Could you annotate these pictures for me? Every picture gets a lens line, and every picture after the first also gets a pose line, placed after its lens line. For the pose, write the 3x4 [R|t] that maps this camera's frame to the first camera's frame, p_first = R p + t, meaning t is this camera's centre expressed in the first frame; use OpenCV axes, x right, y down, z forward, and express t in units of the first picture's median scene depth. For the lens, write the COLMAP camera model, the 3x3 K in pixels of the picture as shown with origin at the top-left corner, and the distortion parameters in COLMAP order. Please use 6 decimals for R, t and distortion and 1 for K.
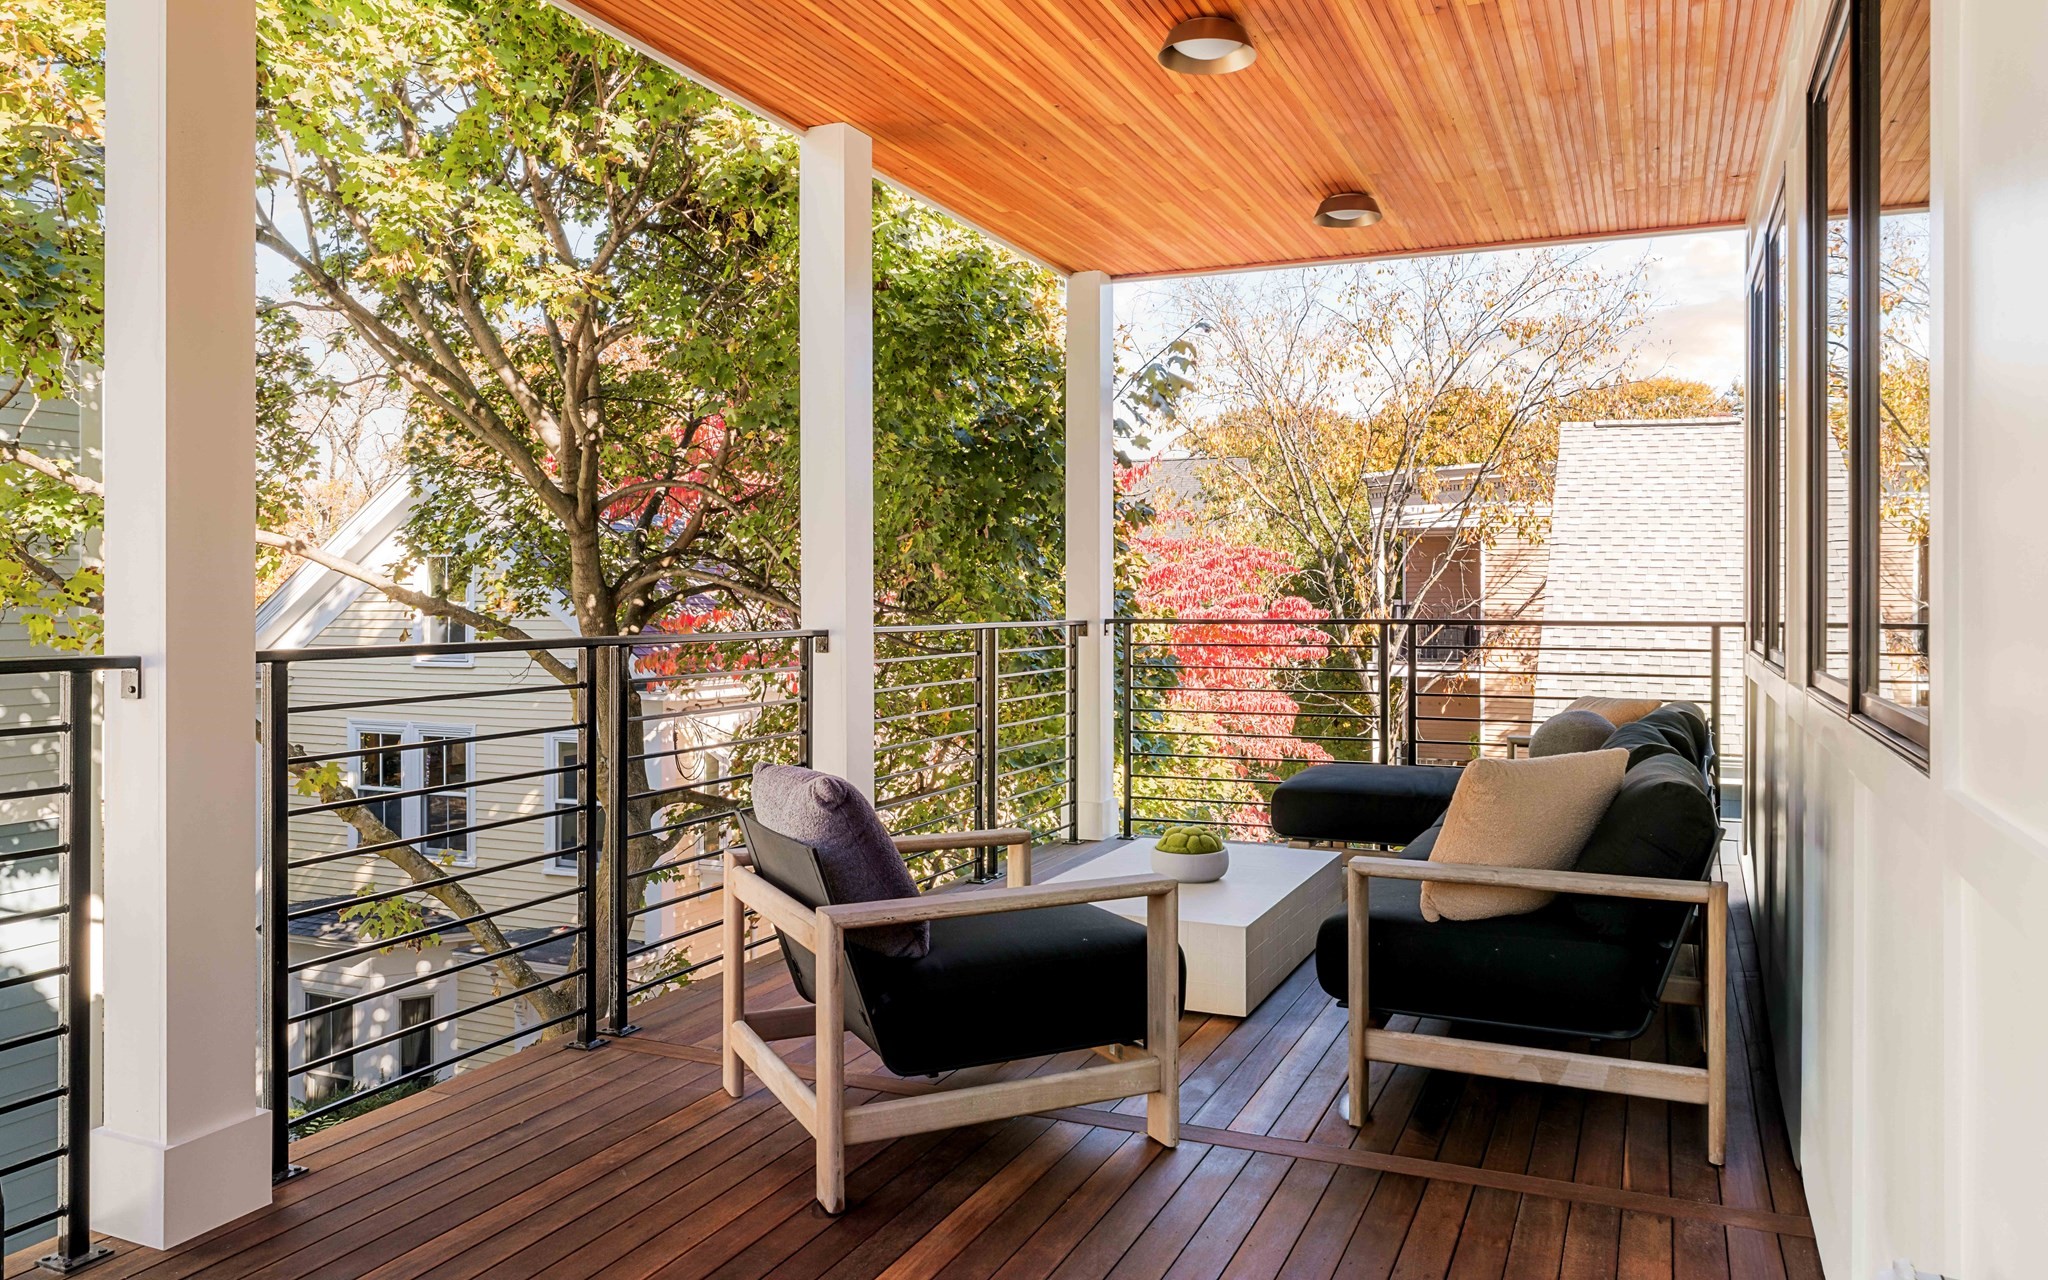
lens RADIAL K [[1394.6, 0, 1025.6], [0, 1394.6, 624.7], [0, 0, 1]] dist [0.003105, 0.000854]
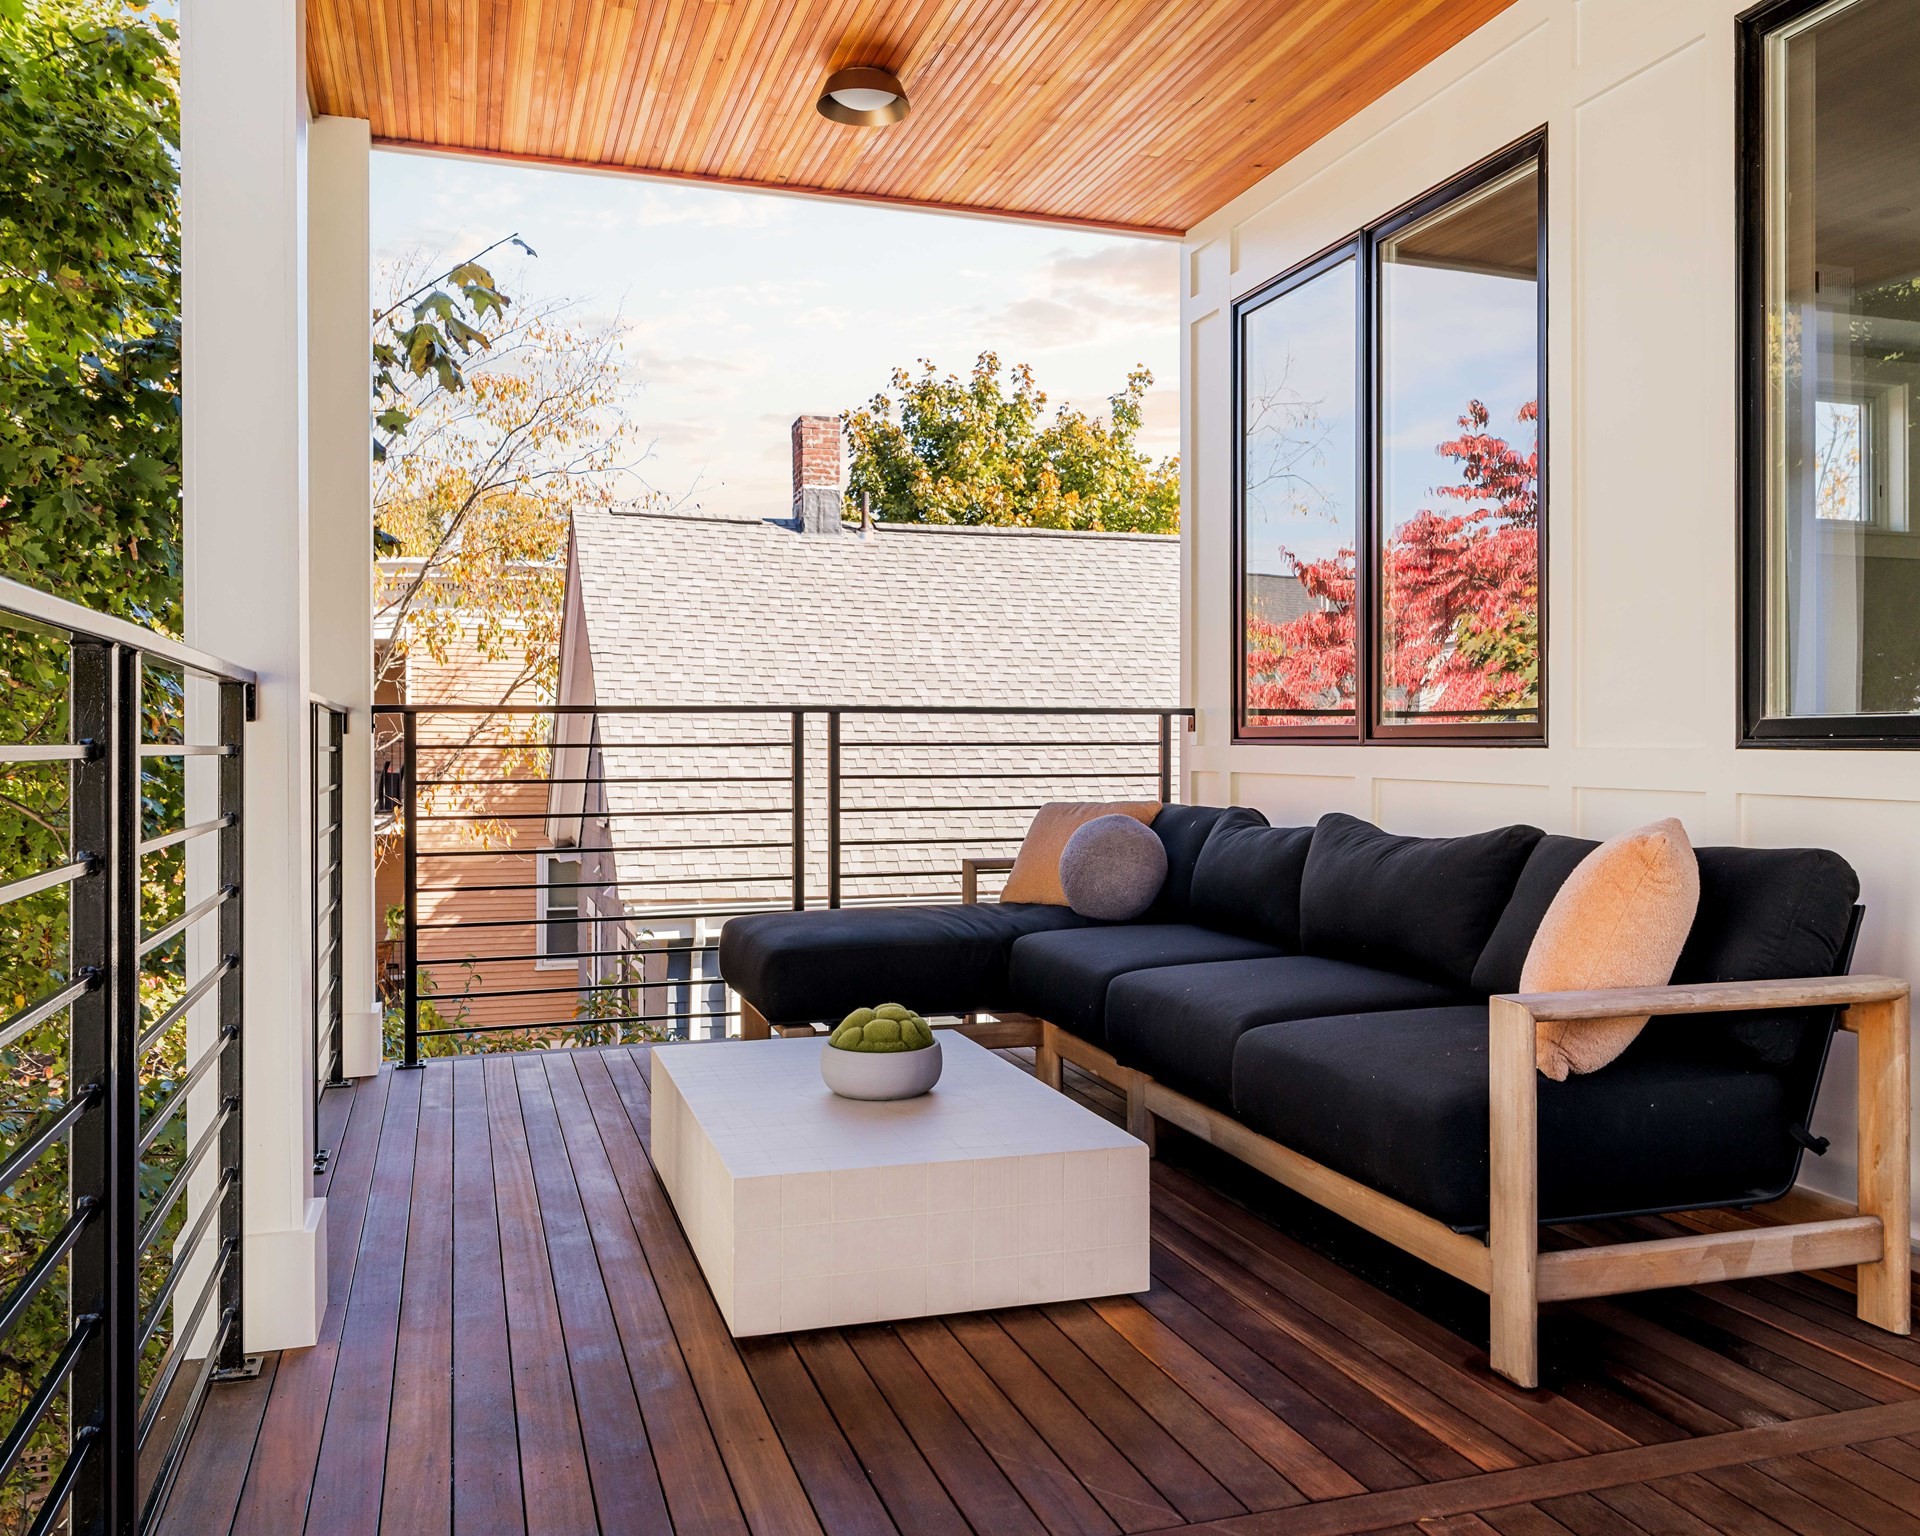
lens RADIAL K [[1698.8, 0, 962.5], [0, 1698.8, 764.7], [0, 0, 1]] dist [-0.007325, -0.002528]
pose [[0.751676, -0.011745, 0.659427, -0.116895], [0.017741, 0.999840, -0.002415, 0.013954], [-0.659293, 0.013514, 0.751764, 0.142472]]
